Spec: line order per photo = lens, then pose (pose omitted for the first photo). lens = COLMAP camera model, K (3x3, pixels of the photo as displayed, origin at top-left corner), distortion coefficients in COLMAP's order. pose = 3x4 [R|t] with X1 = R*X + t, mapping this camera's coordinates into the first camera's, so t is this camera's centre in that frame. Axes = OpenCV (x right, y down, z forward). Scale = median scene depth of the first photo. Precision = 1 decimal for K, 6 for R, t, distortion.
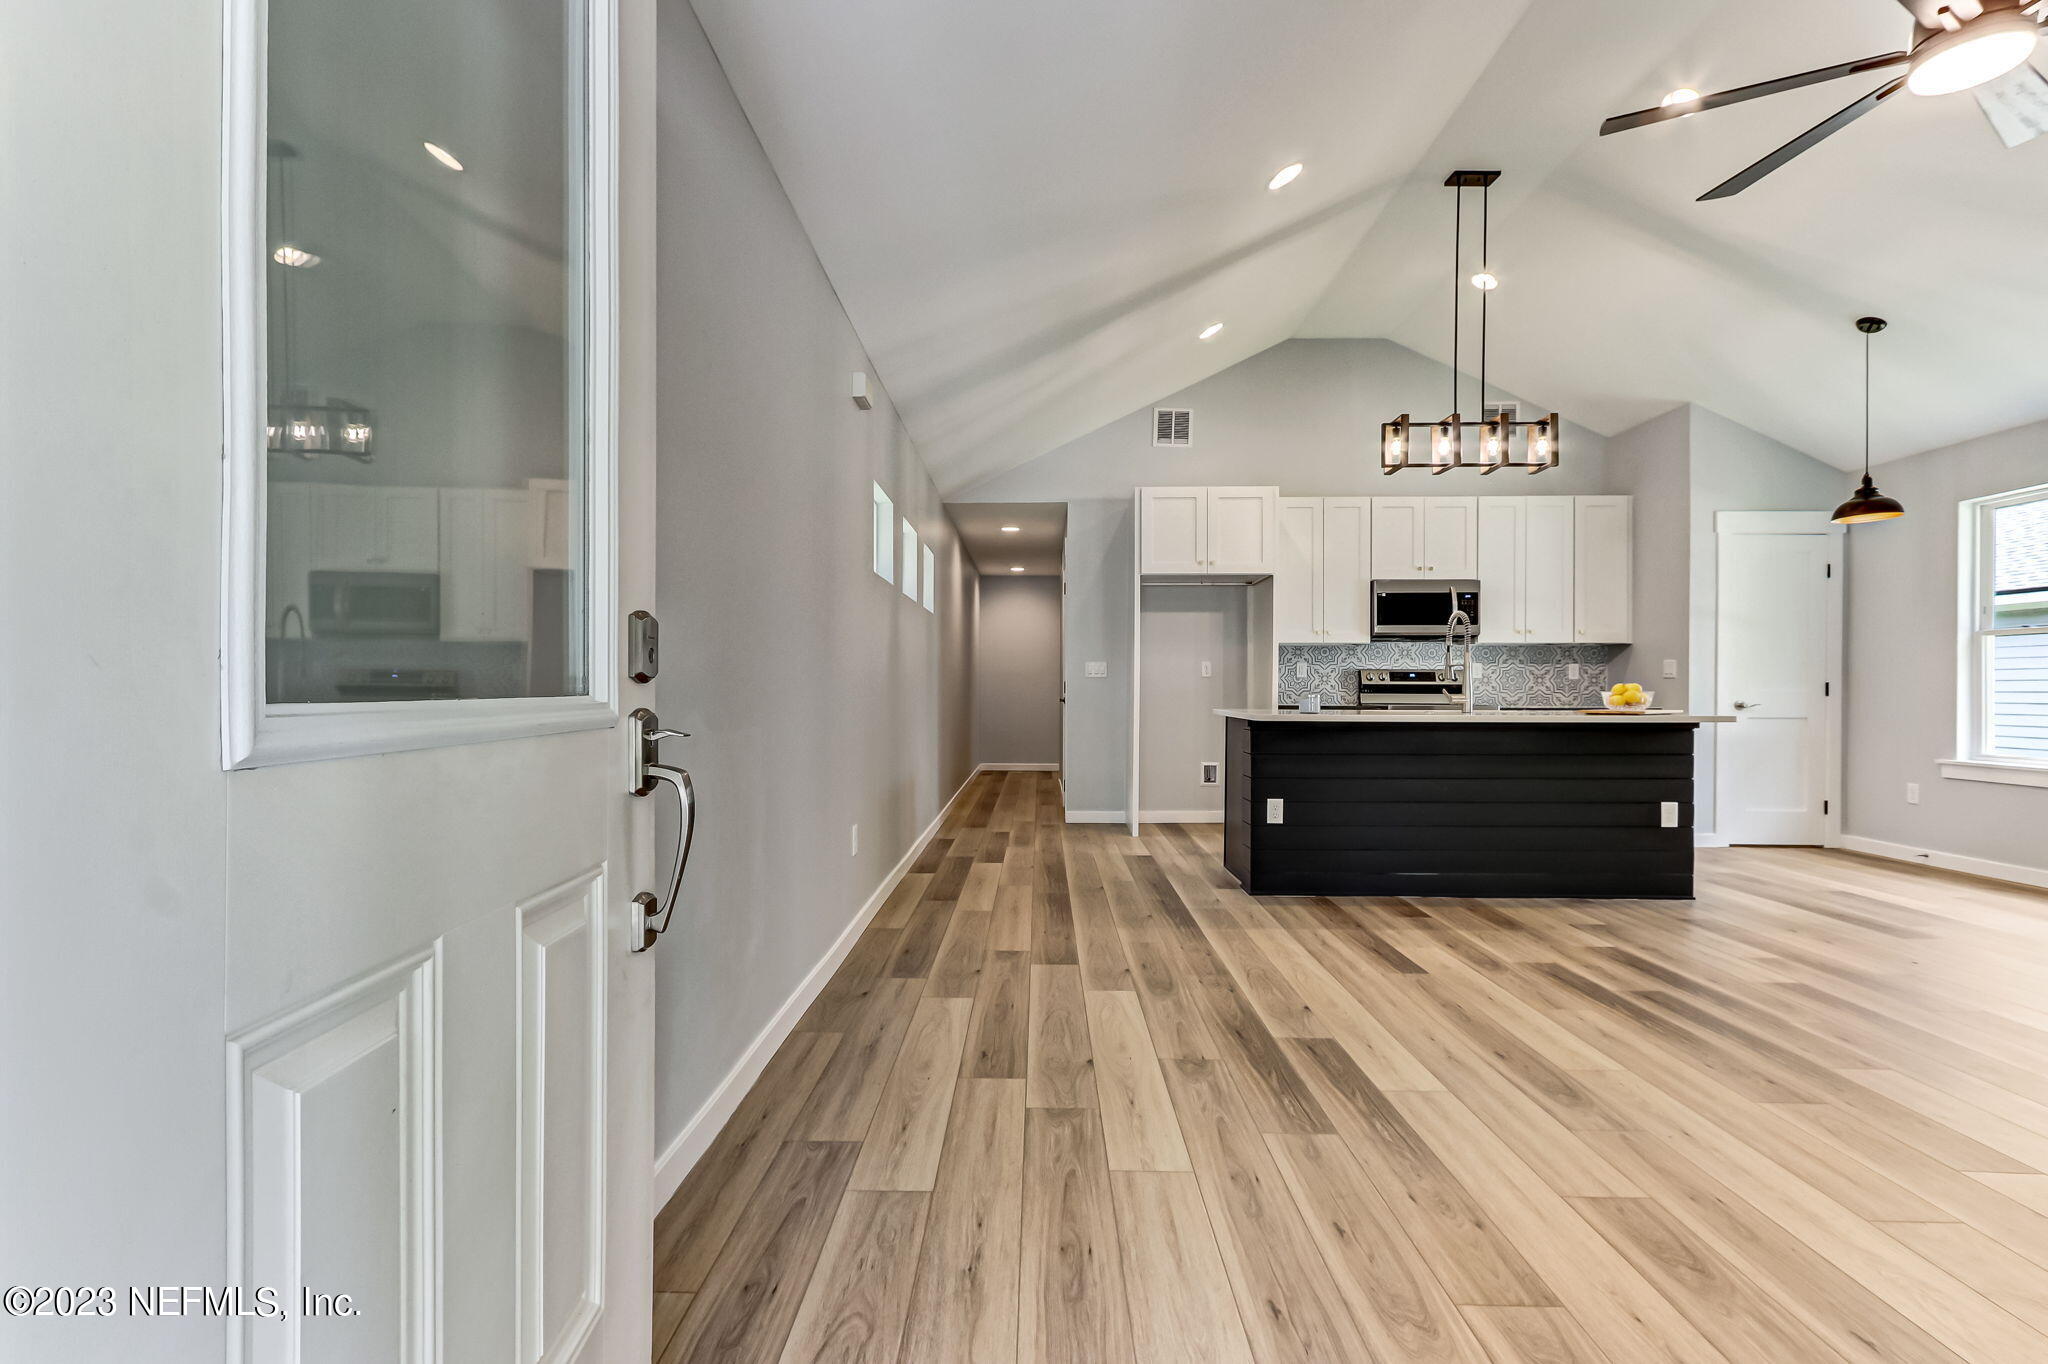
lens RADIAL K [[940.6, 0, 1012.9], [0, 940.6, 689.3], [0, 0, 1]] dist [-0.000485, 0.000831]
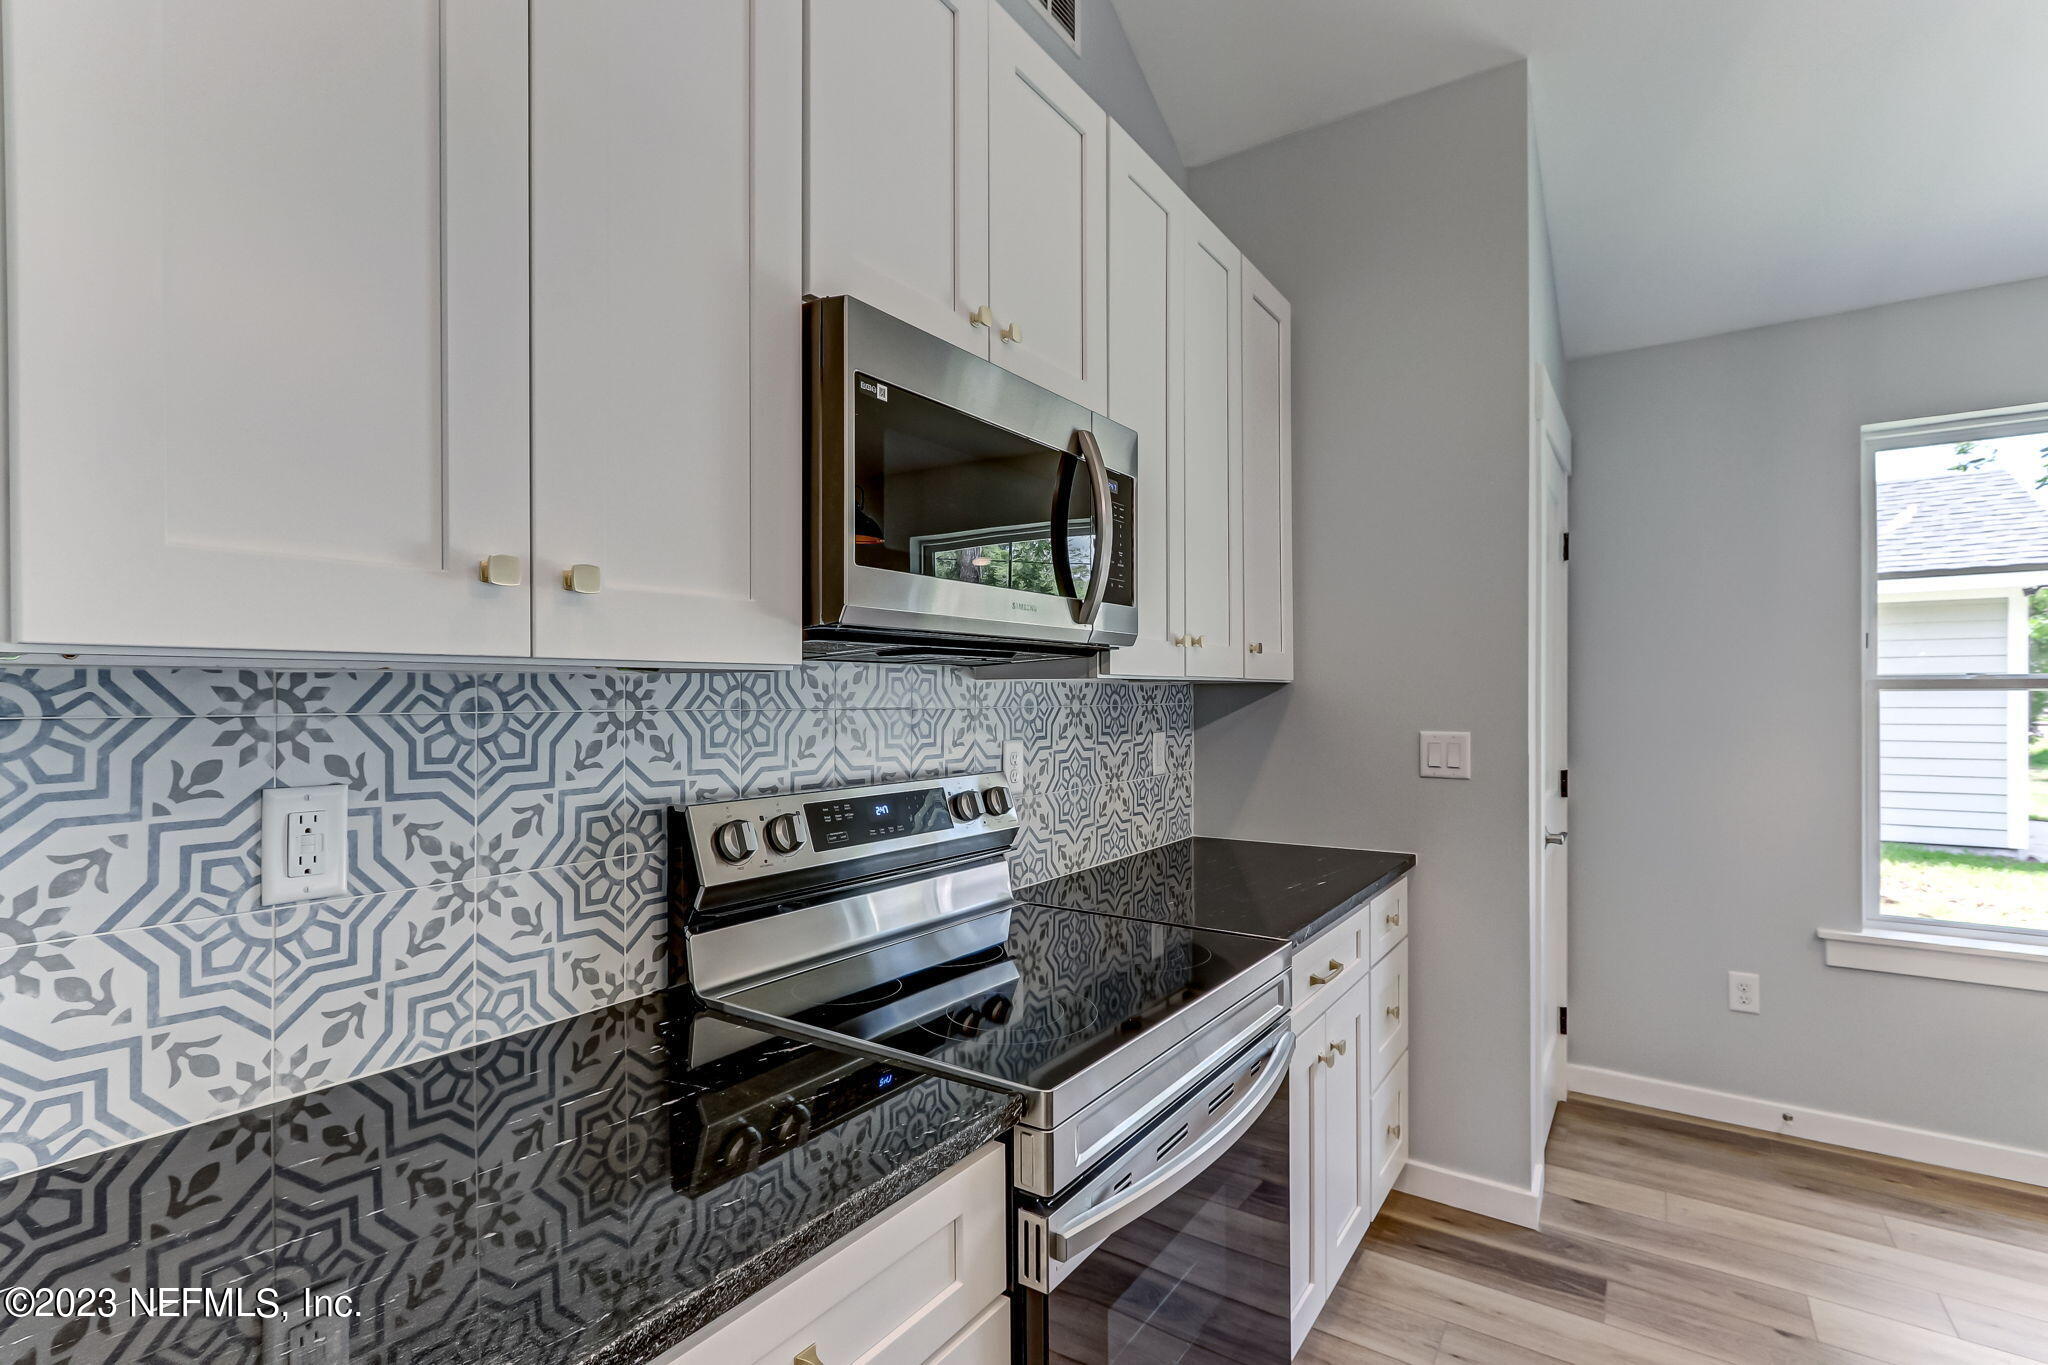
lens RADIAL K [[951.0, 0, 1018.1], [0, 951.0, 696.4], [0, 0, 1]] dist [-0.002041, 0.000986]
pose [[0.537623, -0.005402, 0.843168, 0.248712], [0.004133, 0.999984, 0.003771, -0.043133], [-0.843175, 0.001457, 0.537637, 0.848054]]
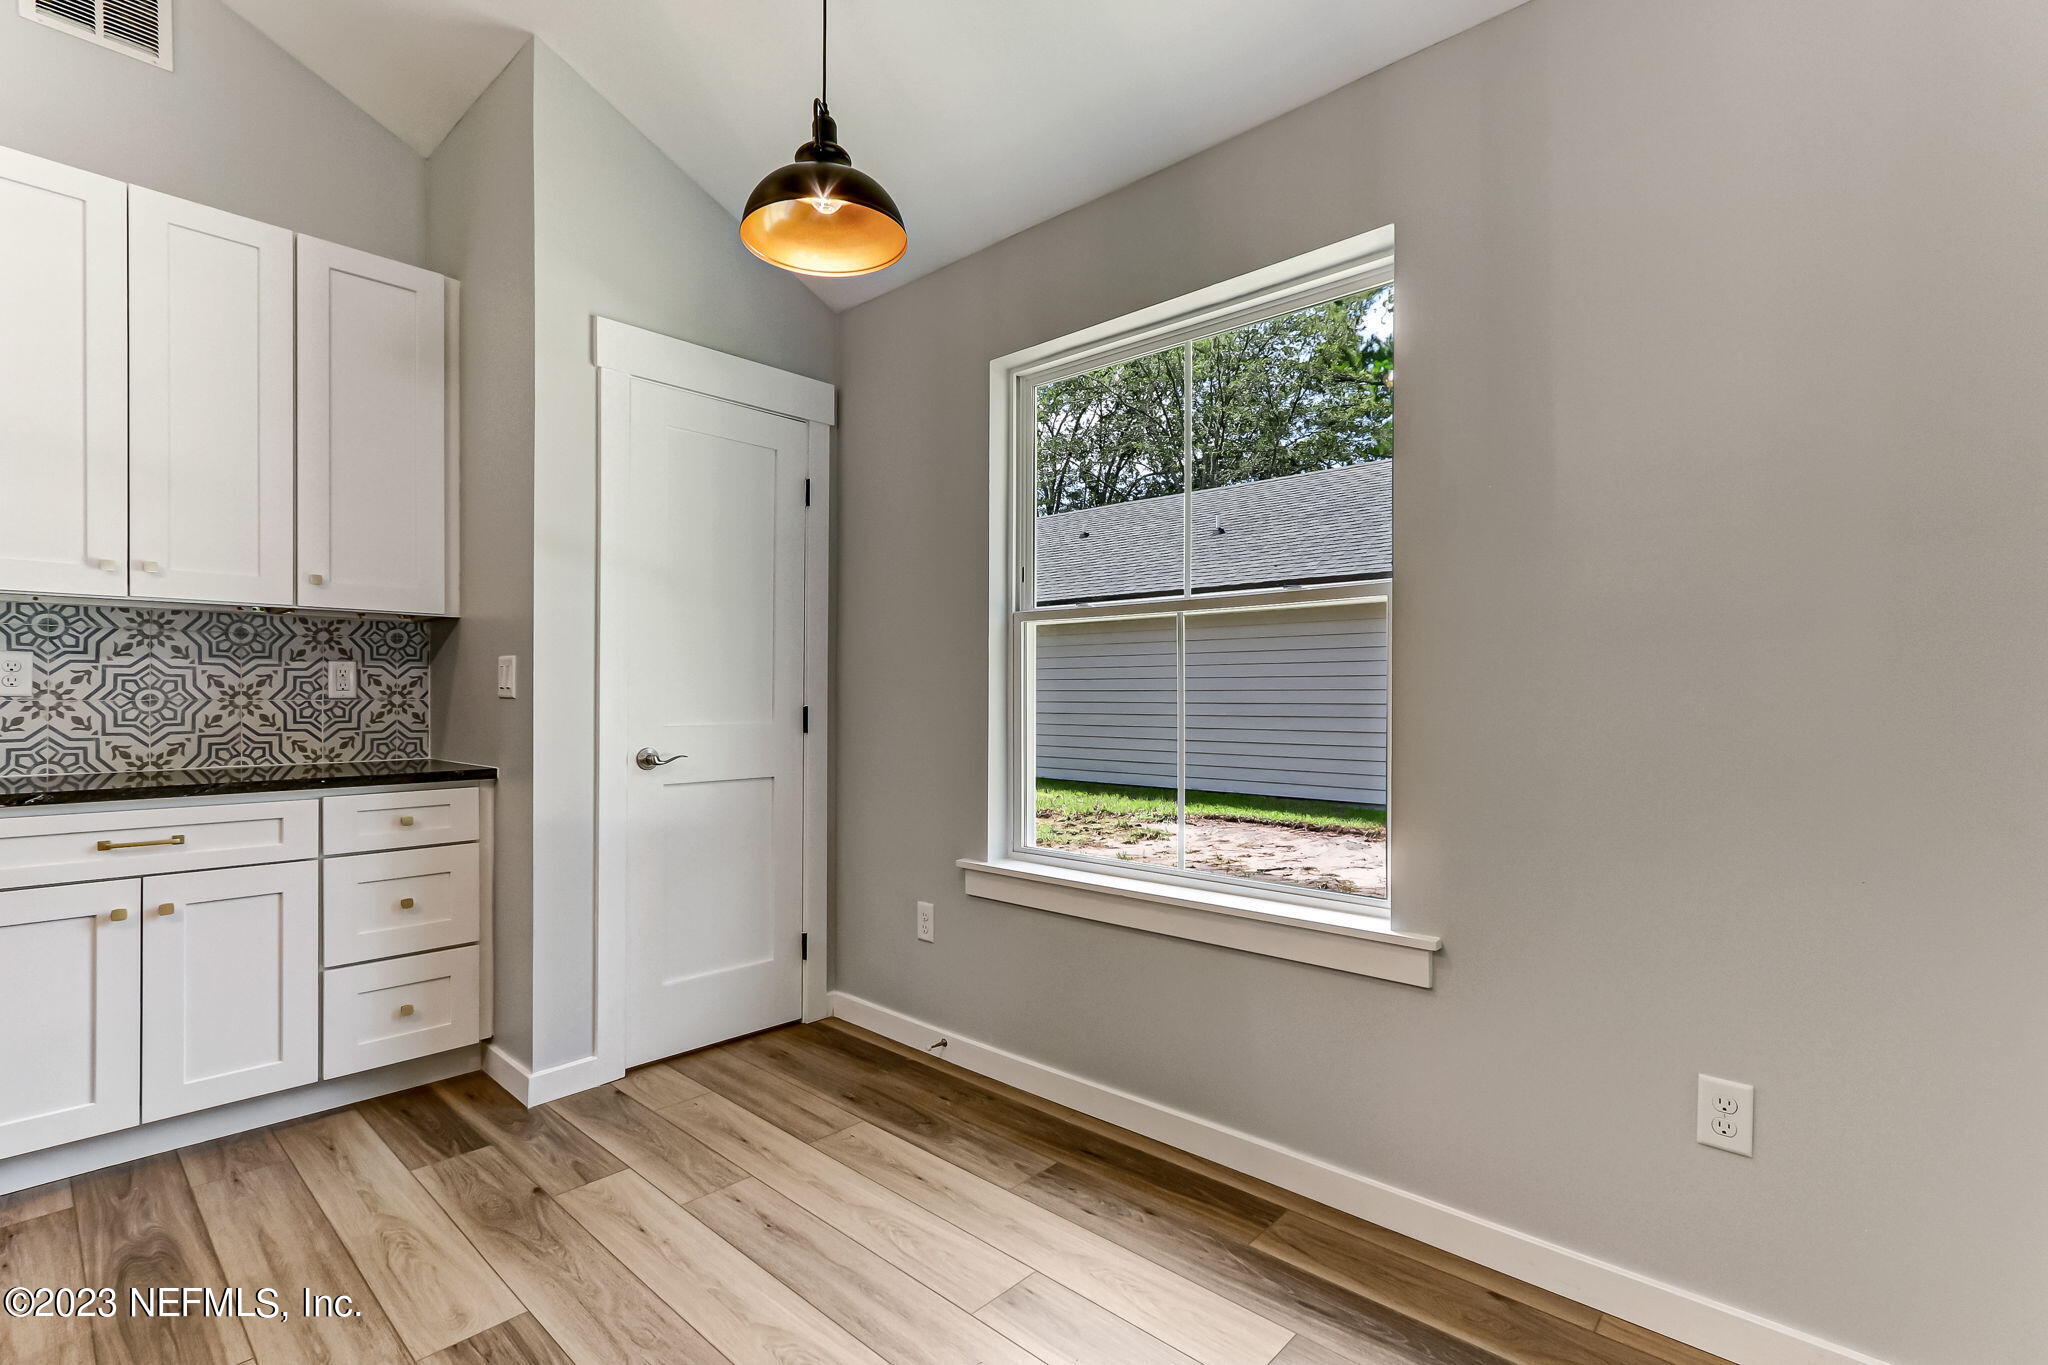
lens RADIAL K [[951.0, 0, 1018.1], [0, 951.0, 696.4], [0, 0, 1]] dist [-0.002041, 0.000986]
pose [[0.654906, -0.002282, 0.755707, 0.474778], [-0.000924, 0.999992, 0.003821, -0.013114], [-0.755710, -0.003201, 0.654899, 0.494064]]
